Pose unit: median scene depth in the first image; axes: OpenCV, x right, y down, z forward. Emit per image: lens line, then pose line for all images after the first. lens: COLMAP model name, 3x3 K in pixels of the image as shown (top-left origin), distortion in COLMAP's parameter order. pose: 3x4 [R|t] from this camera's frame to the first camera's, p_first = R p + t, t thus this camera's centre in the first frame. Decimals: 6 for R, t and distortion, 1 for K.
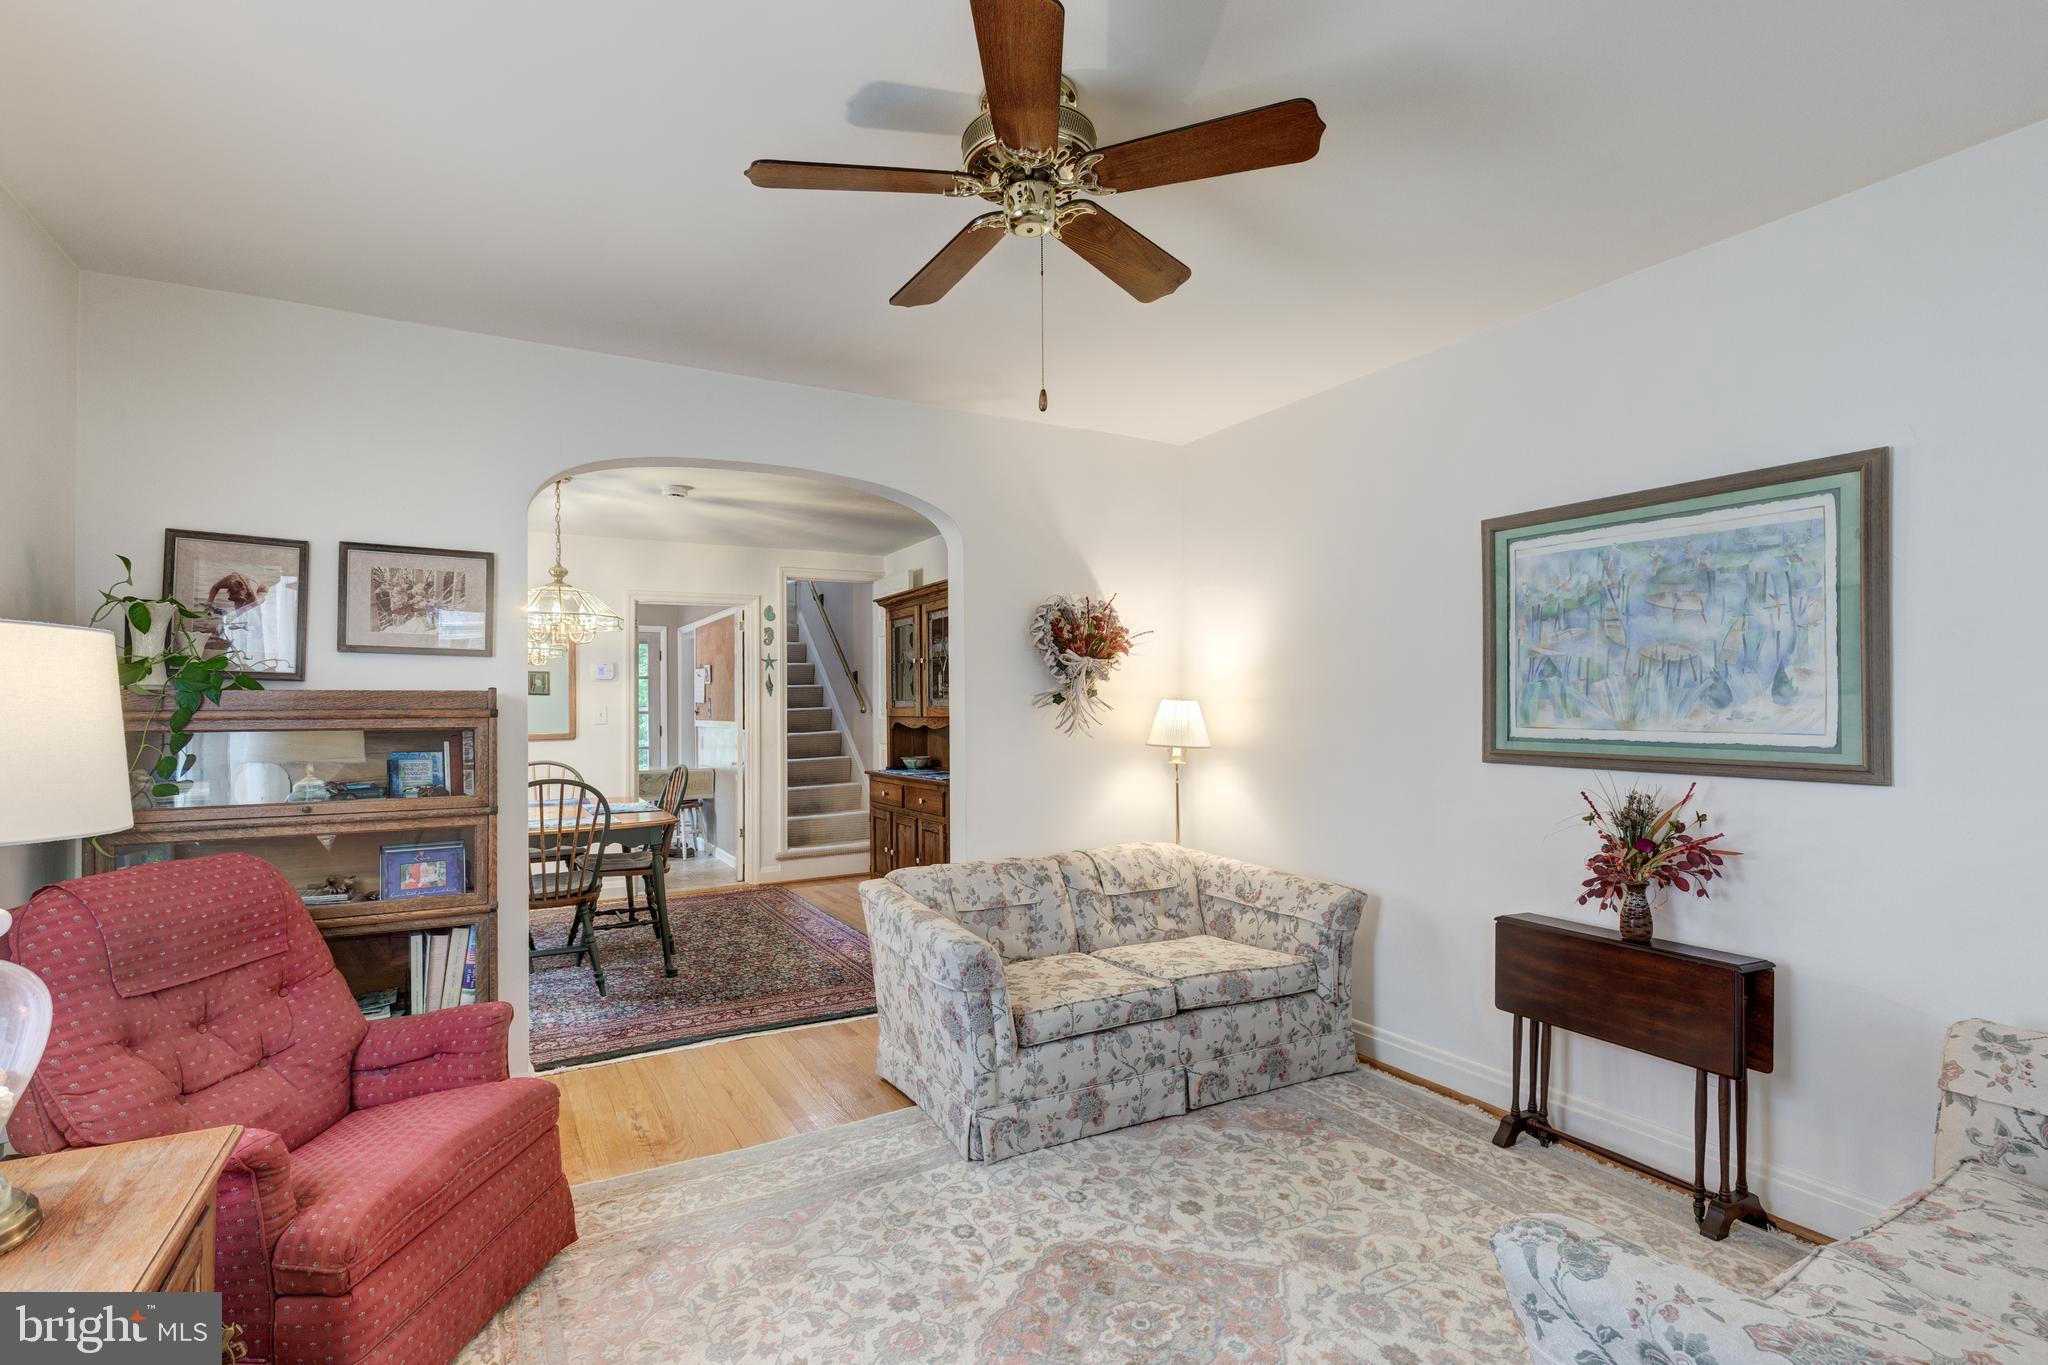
lens RADIAL K [[944.8, 0, 937.5], [0, 944.8, 688.5], [0, 0, 1]] dist [-0.000948, -0.000104]
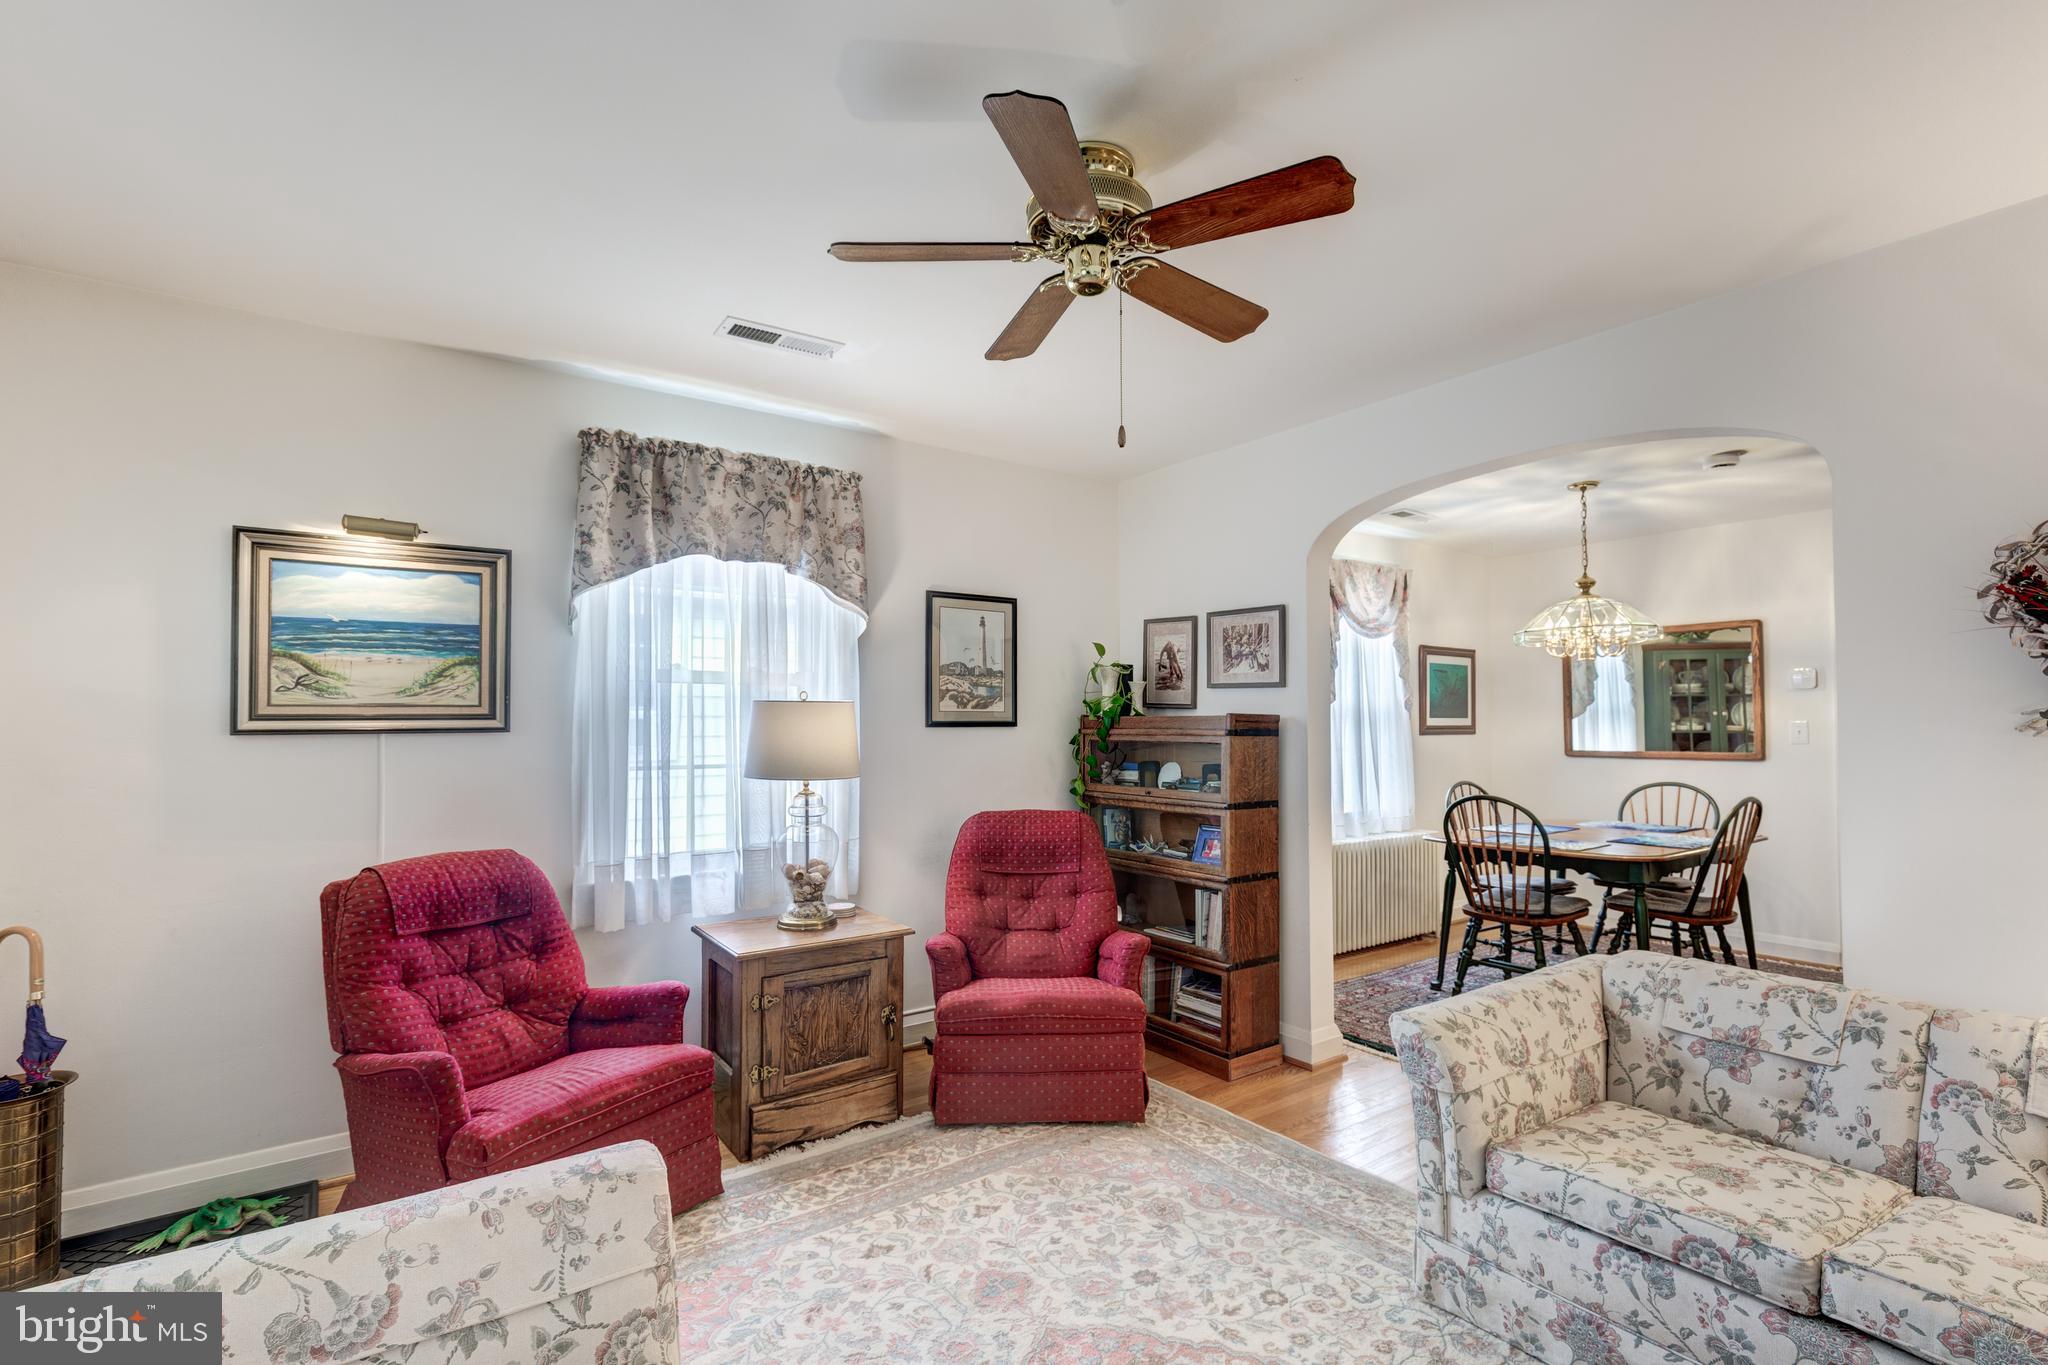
lens RADIAL K [[934.6, 0, 1045.2], [0, 934.6, 689.5], [0, 0, 1]] dist [-0.001487, -0.000134]
pose [[0.170865, -0.027903, -0.984899, 0.608508], [0.020013, 0.999491, -0.024845, -0.005361], [0.985091, -0.015466, 0.171336, 0.417586]]
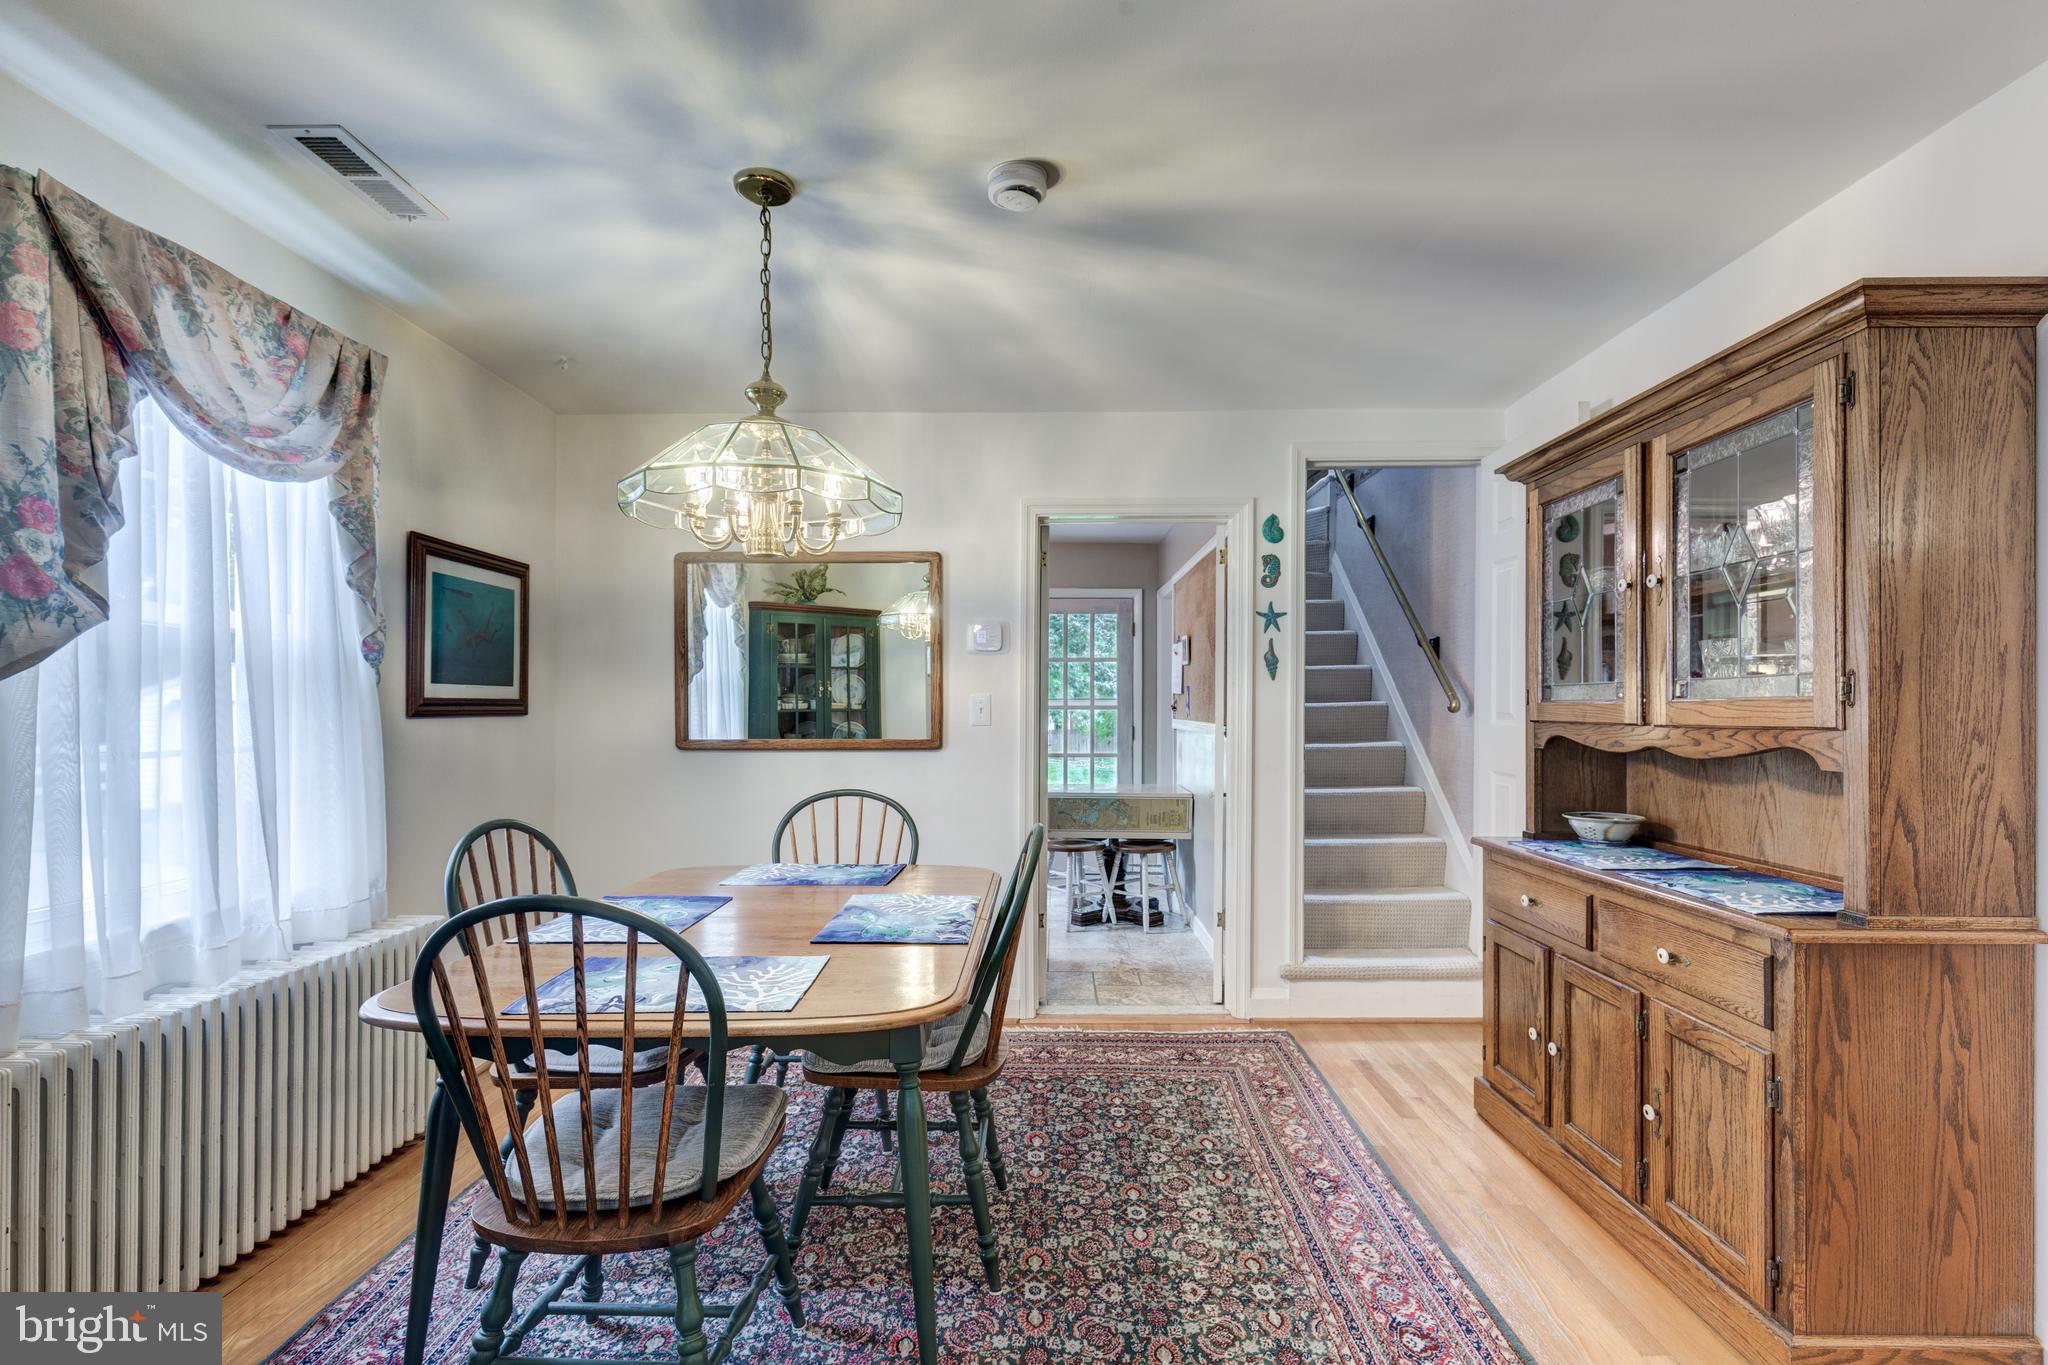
lens RADIAL K [[913.8, 0, 1025.4], [0, 913.8, 711.1], [0, 0, 1]] dist [-0.001693, -0.000749]
pose [[0.889266, 0.012067, -0.457232, -0.124782], [0.001192, 0.999587, 0.028698, 0.021496], [0.457390, -0.026065, 0.888884, 0.931301]]
